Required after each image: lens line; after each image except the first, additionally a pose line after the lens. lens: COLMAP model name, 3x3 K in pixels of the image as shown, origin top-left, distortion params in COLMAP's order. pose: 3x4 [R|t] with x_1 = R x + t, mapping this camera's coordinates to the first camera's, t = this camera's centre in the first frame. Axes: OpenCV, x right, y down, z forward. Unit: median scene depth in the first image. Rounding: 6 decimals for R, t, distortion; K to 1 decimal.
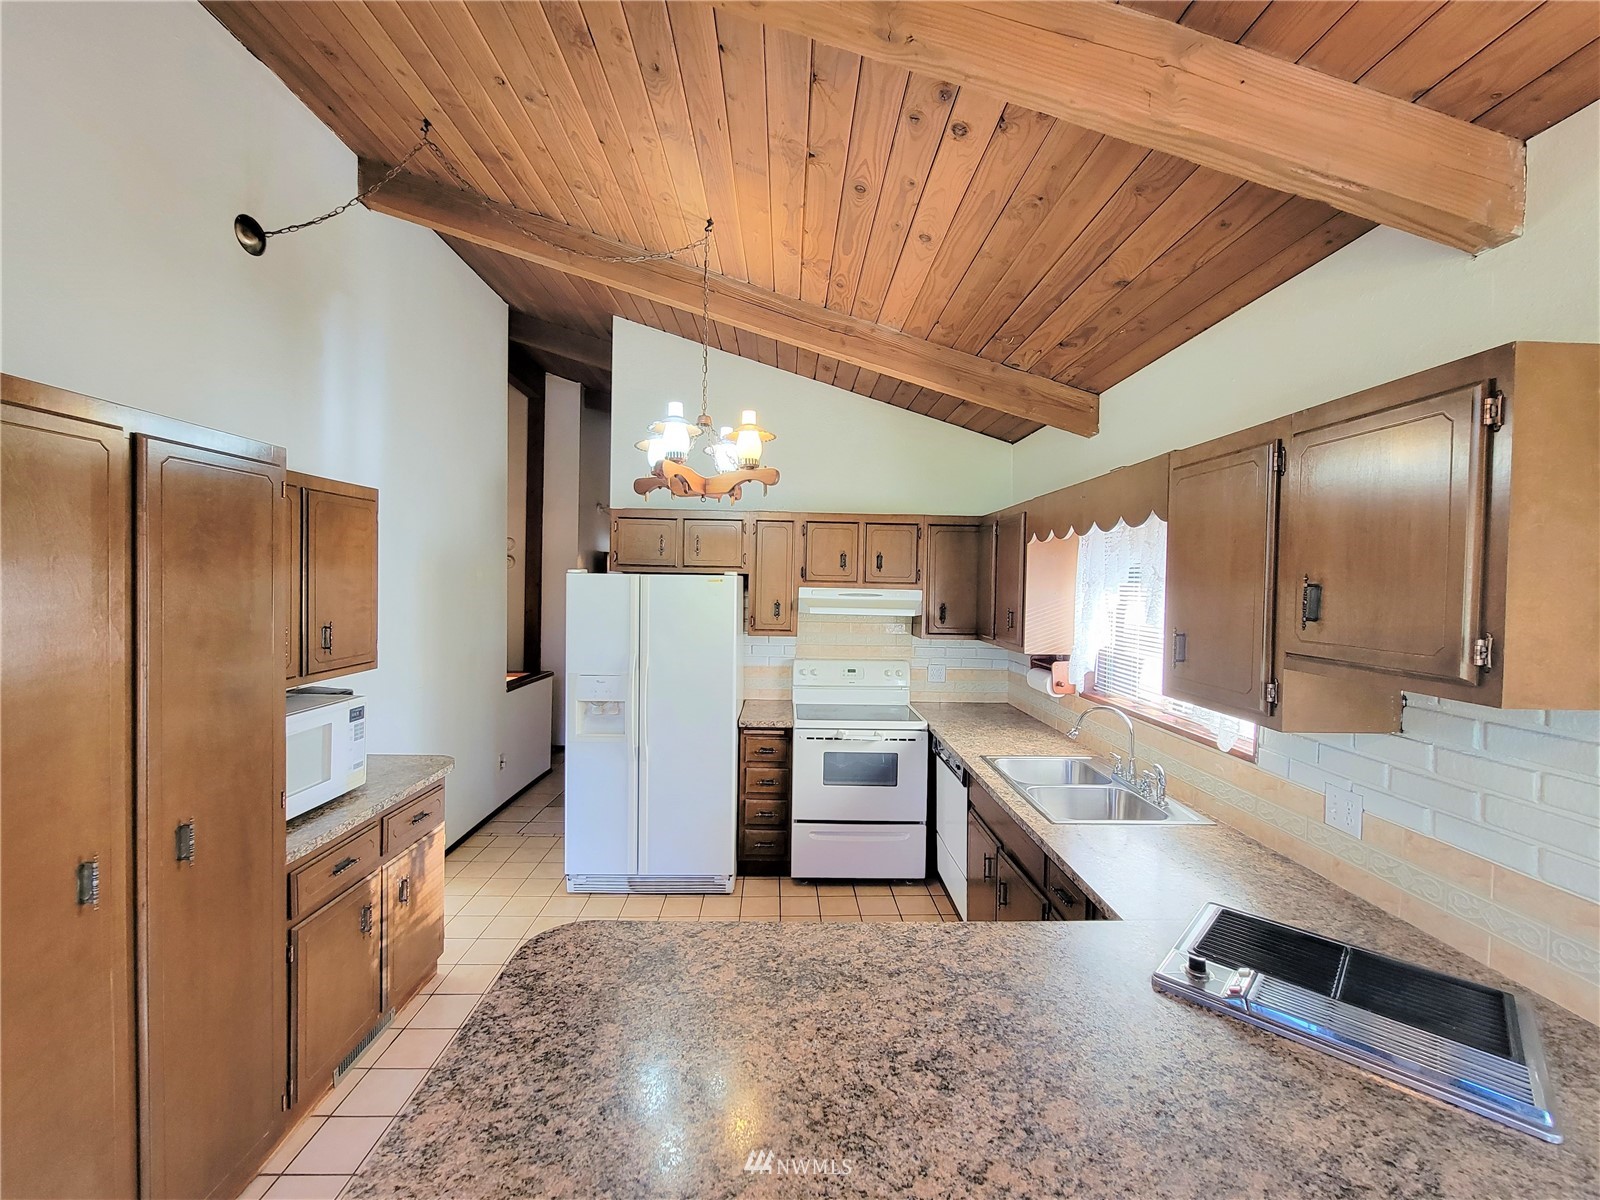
lens RADIAL K [[656.8, 0, 799.8], [0, 656.8, 594.2], [0, 0, 1]] dist [-0.003442, 0.000713]
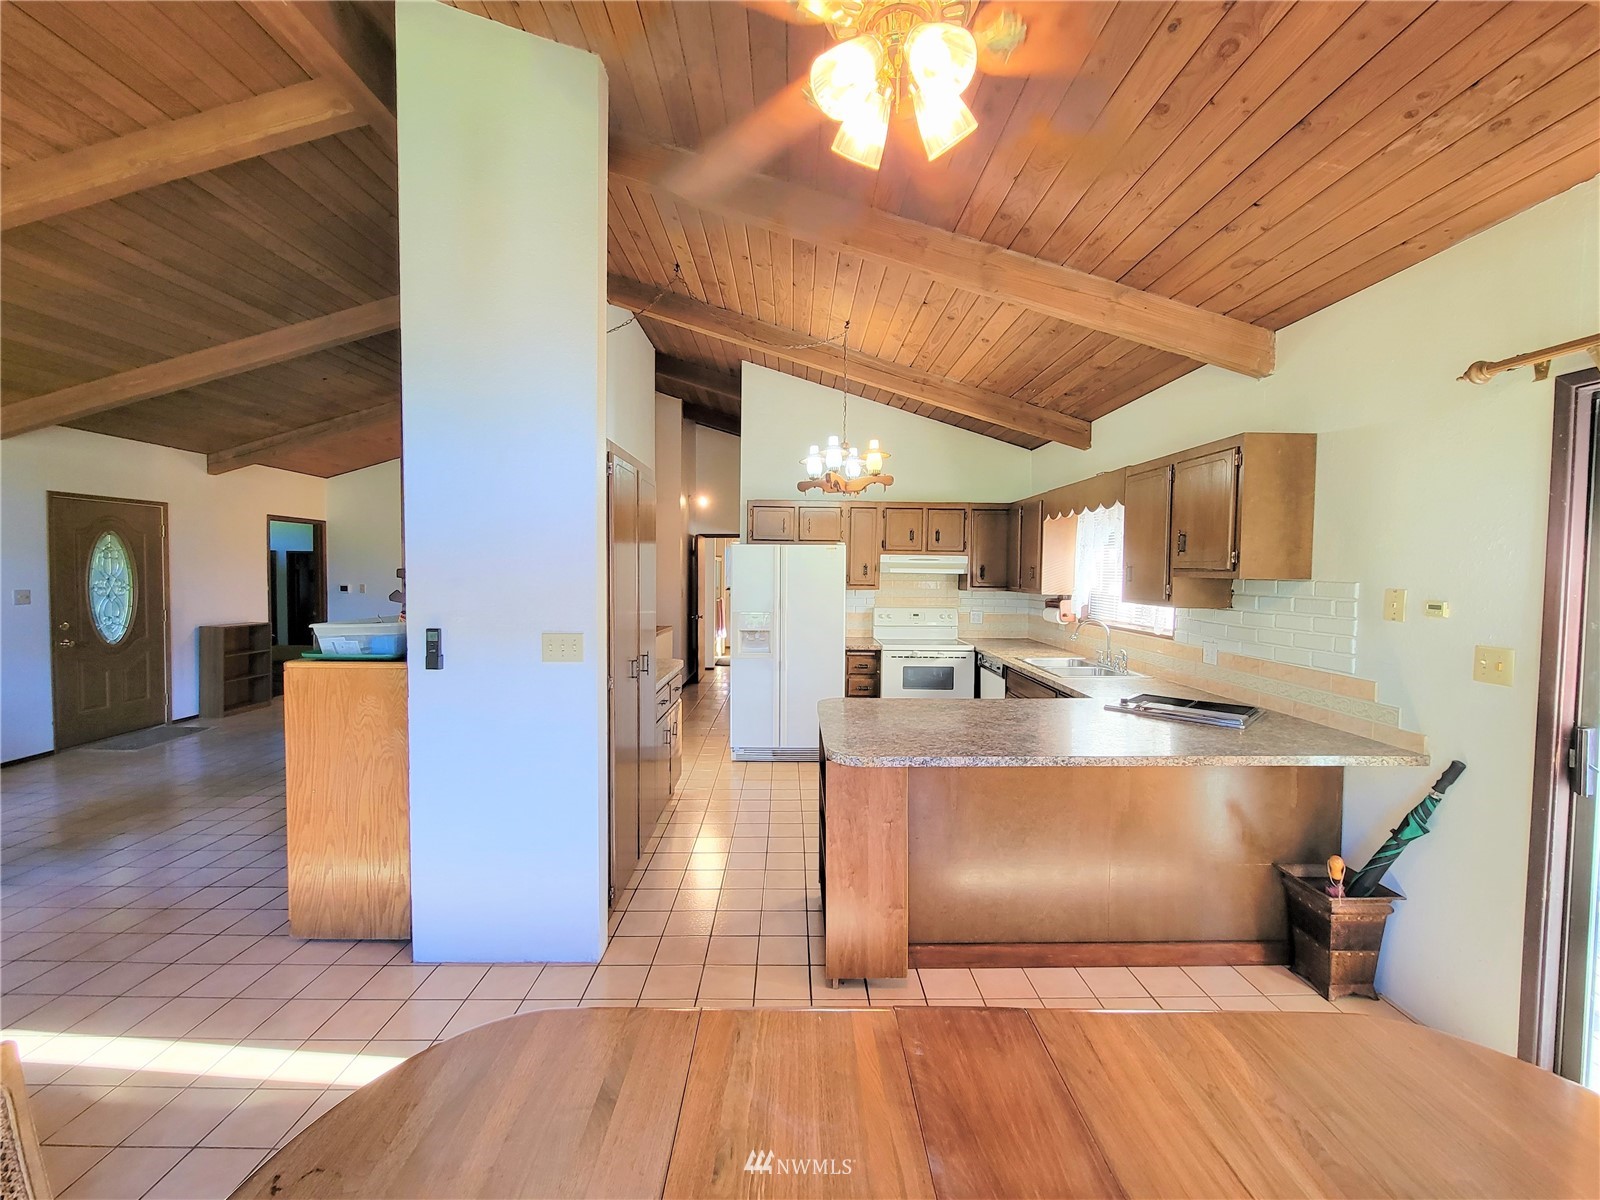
lens RADIAL K [[656.8, 0, 799.9], [0, 656.8, 596.6], [0, 0, 1]] dist [-0.003442, 0.000713]
pose [[0.999917, -0.008555, -0.009642, -0.208159], [0.008766, 0.999718, 0.022070, 0.060309], [0.009451, -0.022153, 0.999710, -0.538277]]
